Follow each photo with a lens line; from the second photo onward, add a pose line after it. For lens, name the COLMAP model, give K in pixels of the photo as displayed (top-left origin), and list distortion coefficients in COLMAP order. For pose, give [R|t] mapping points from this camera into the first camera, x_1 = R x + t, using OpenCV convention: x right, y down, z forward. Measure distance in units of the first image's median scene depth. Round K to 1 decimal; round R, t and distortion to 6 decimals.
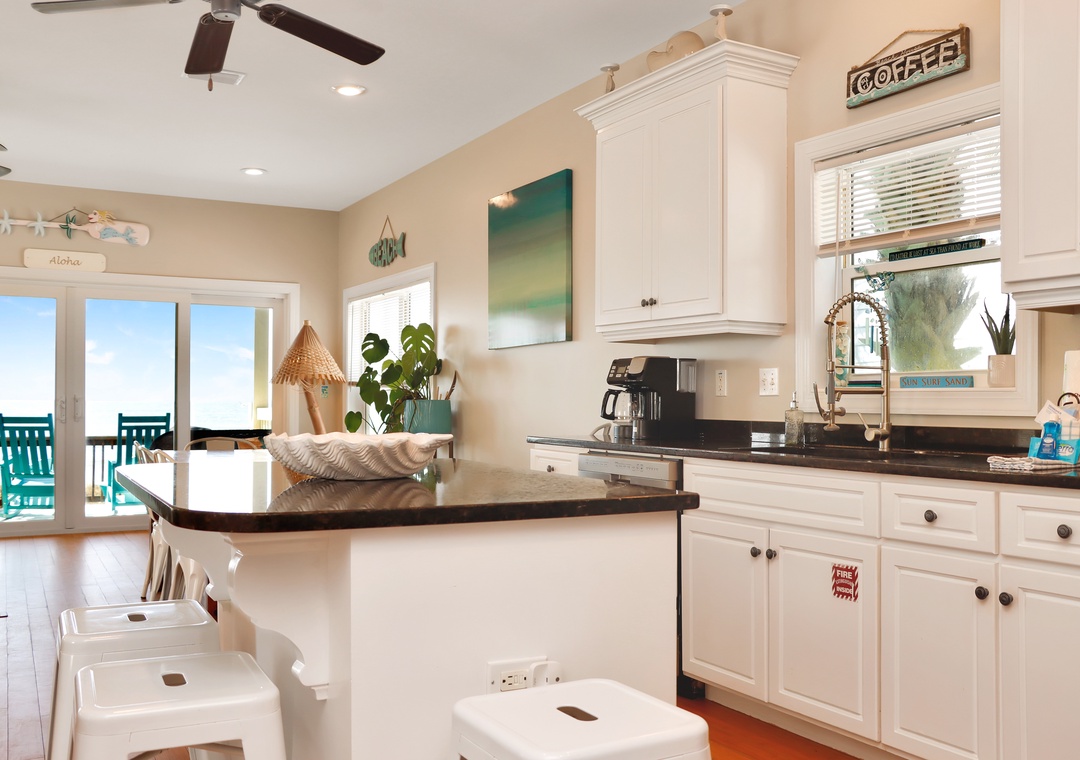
lens RADIAL K [[1015.8, 0, 536.2], [0, 1015.8, 380.3], [0, 0, 1]] dist [-0.113221, 0.000000]
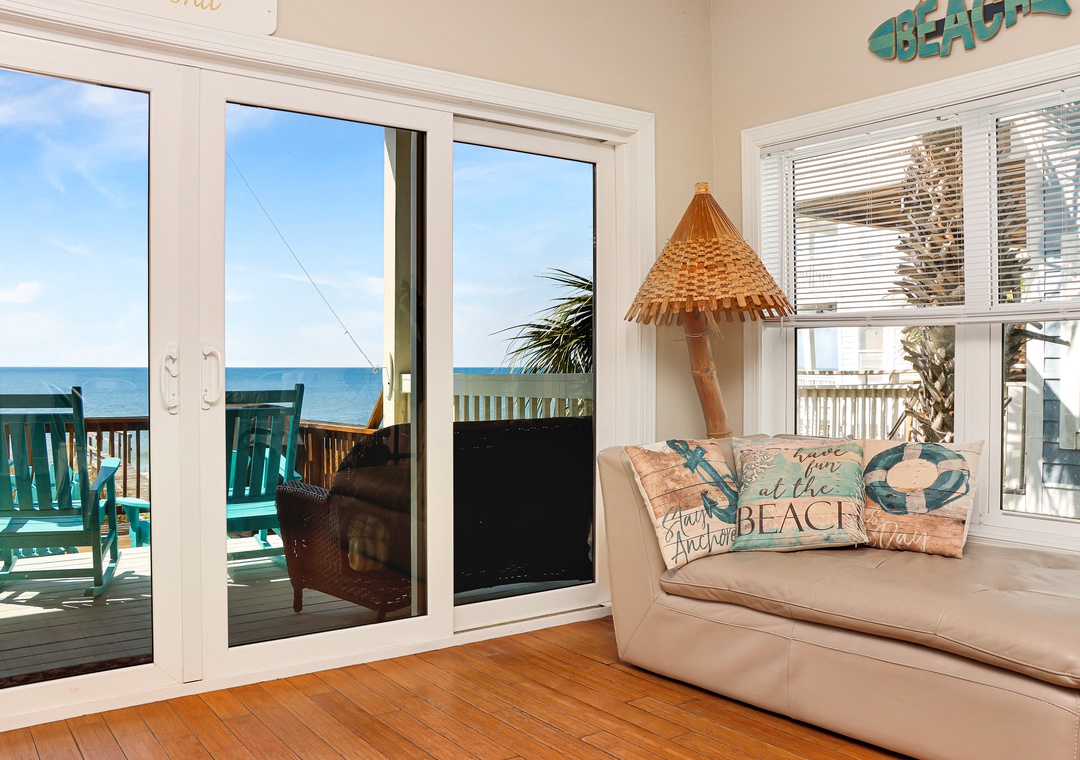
lens RADIAL K [[943.9, 0, 543.9], [0, 943.9, 378.4], [0, 0, 1]] dist [-0.179711, 0.145952]
pose [[0.991467, -0.007542, 0.130142, -0.841348], [0.003272, 0.999450, 0.032989, 0.038655], [-0.130319, -0.032281, 0.990946, 1.369203]]
